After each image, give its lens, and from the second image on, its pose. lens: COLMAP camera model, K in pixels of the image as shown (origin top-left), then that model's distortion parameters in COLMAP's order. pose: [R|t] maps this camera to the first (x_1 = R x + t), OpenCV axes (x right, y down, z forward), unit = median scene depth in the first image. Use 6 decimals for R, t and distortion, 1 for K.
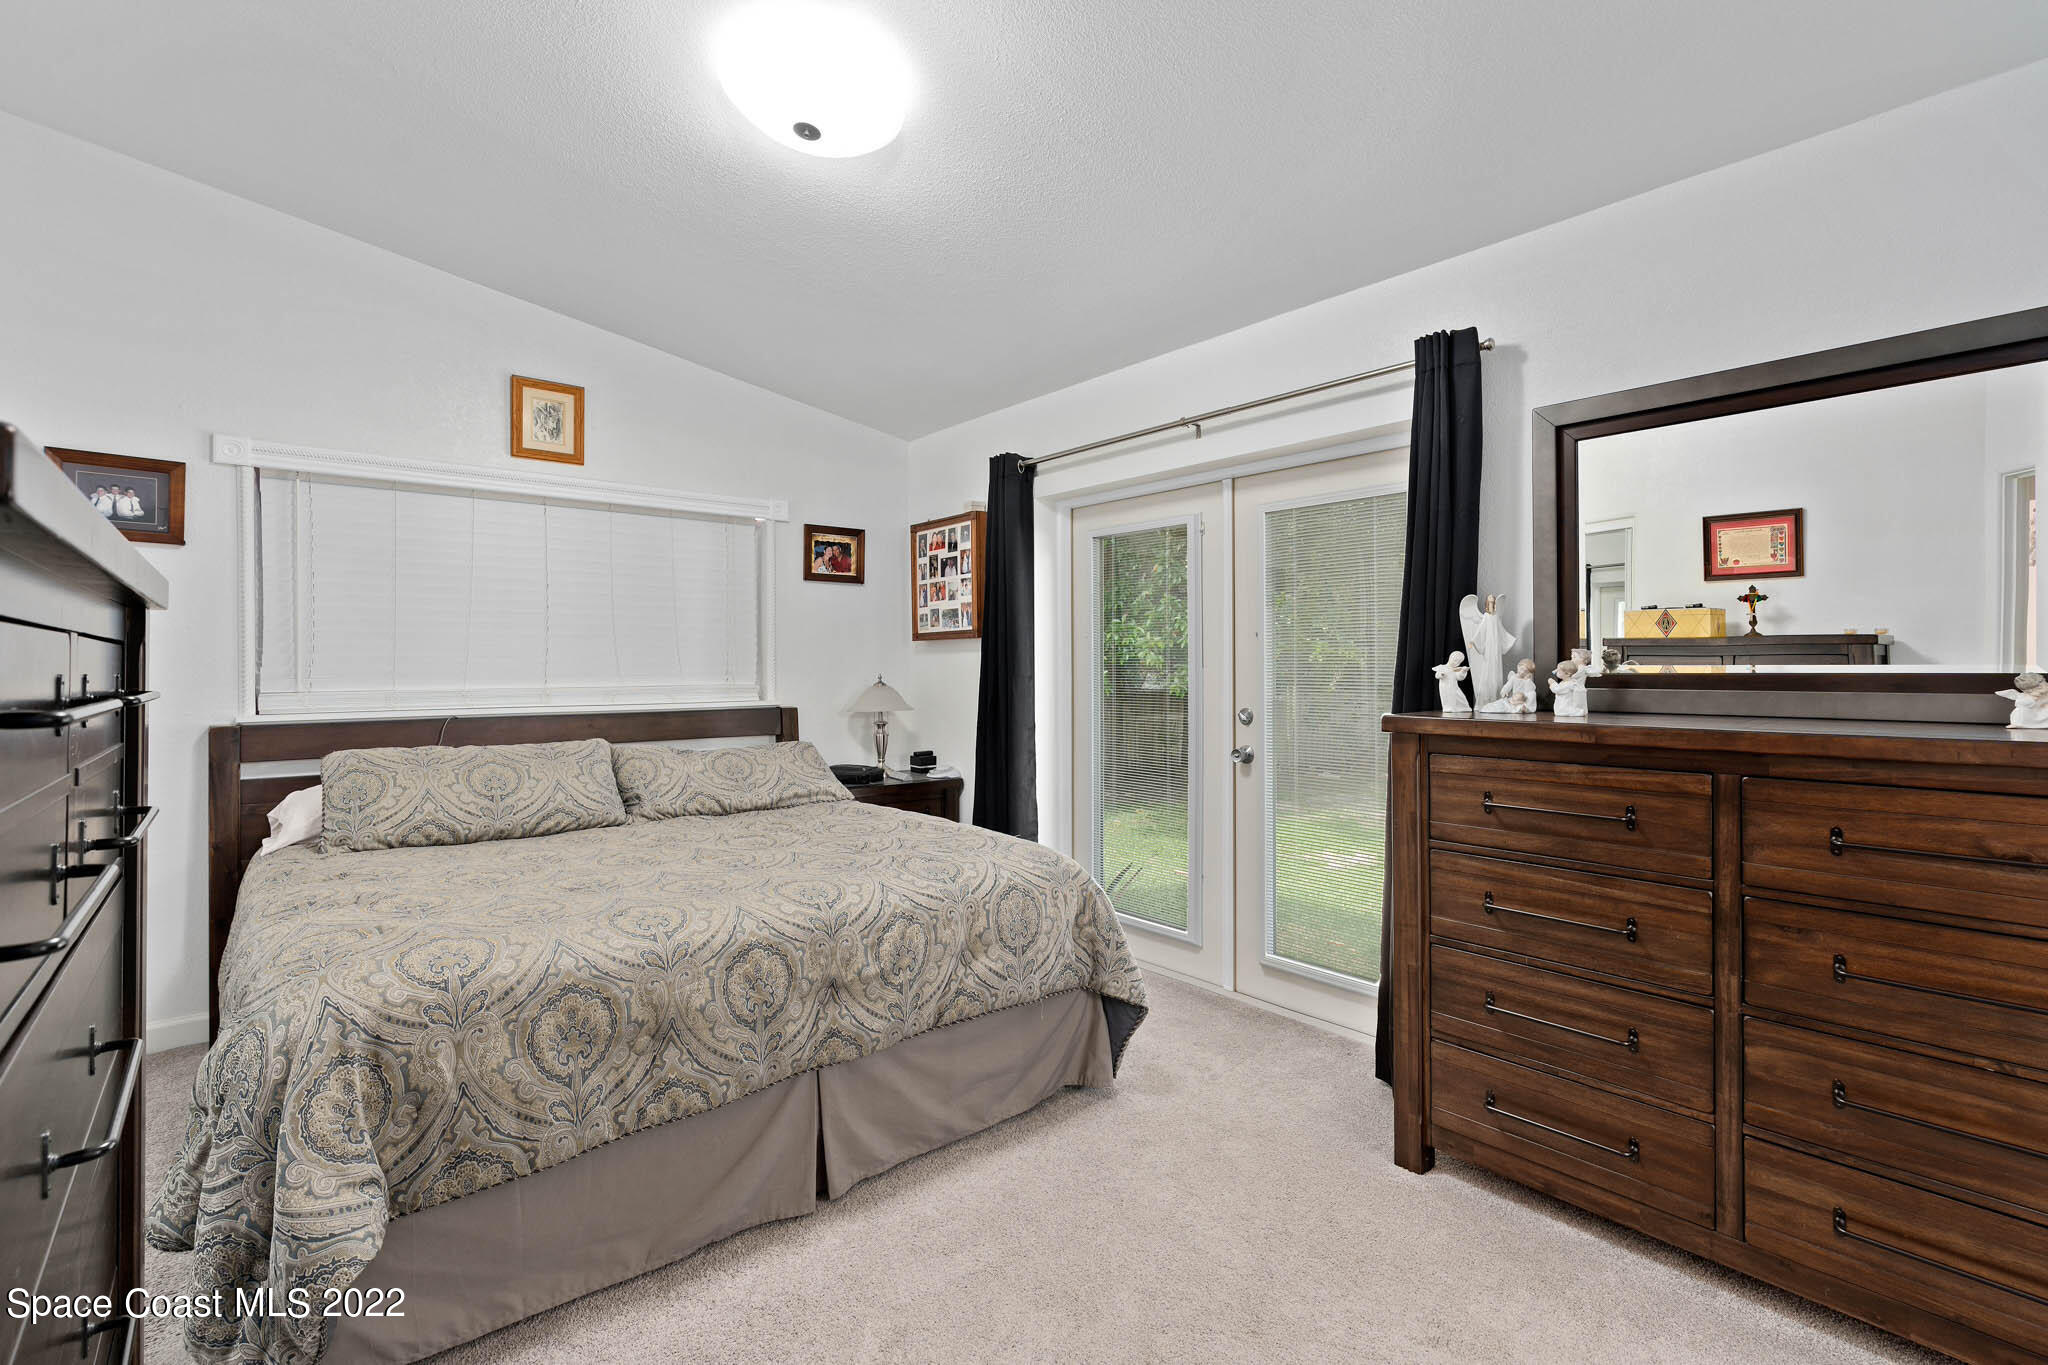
lens RADIAL K [[944.4, 0, 1033.4], [0, 944.4, 688.0], [0, 0, 1]] dist [-0.010100, 0.001147]
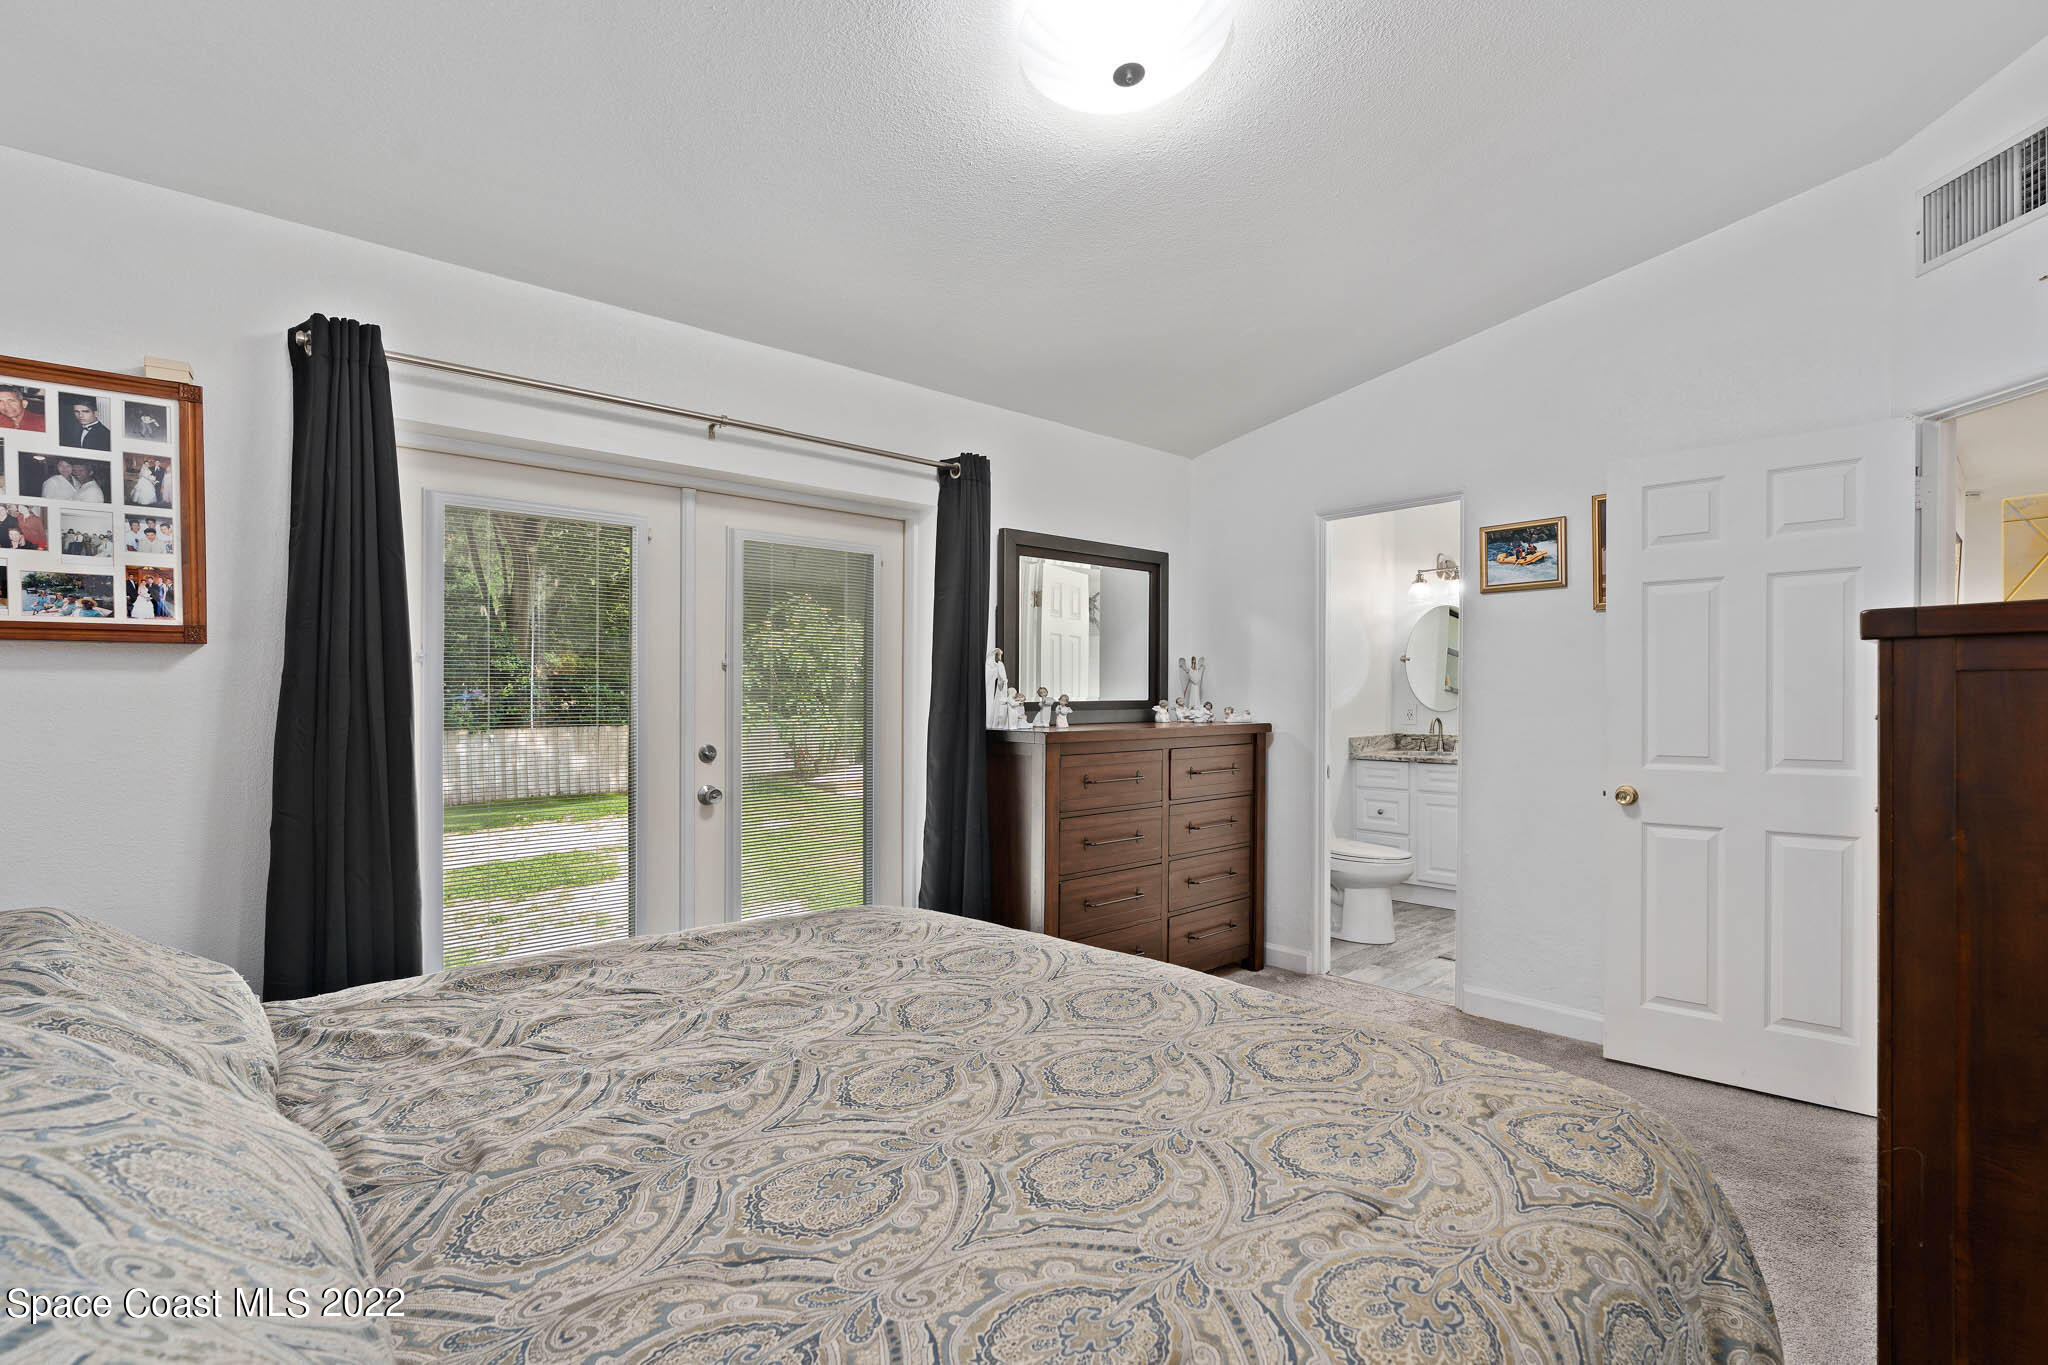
lens RADIAL K [[944.4, 0, 1033.4], [0, 944.4, 688.0], [0, 0, 1]] dist [-0.010100, 0.001147]
pose [[-0.040111, 0.009200, 0.999153, -0.553483], [0.028014, 0.999575, -0.008079, -0.014231], [-0.998802, 0.027666, -0.040351, 0.576675]]
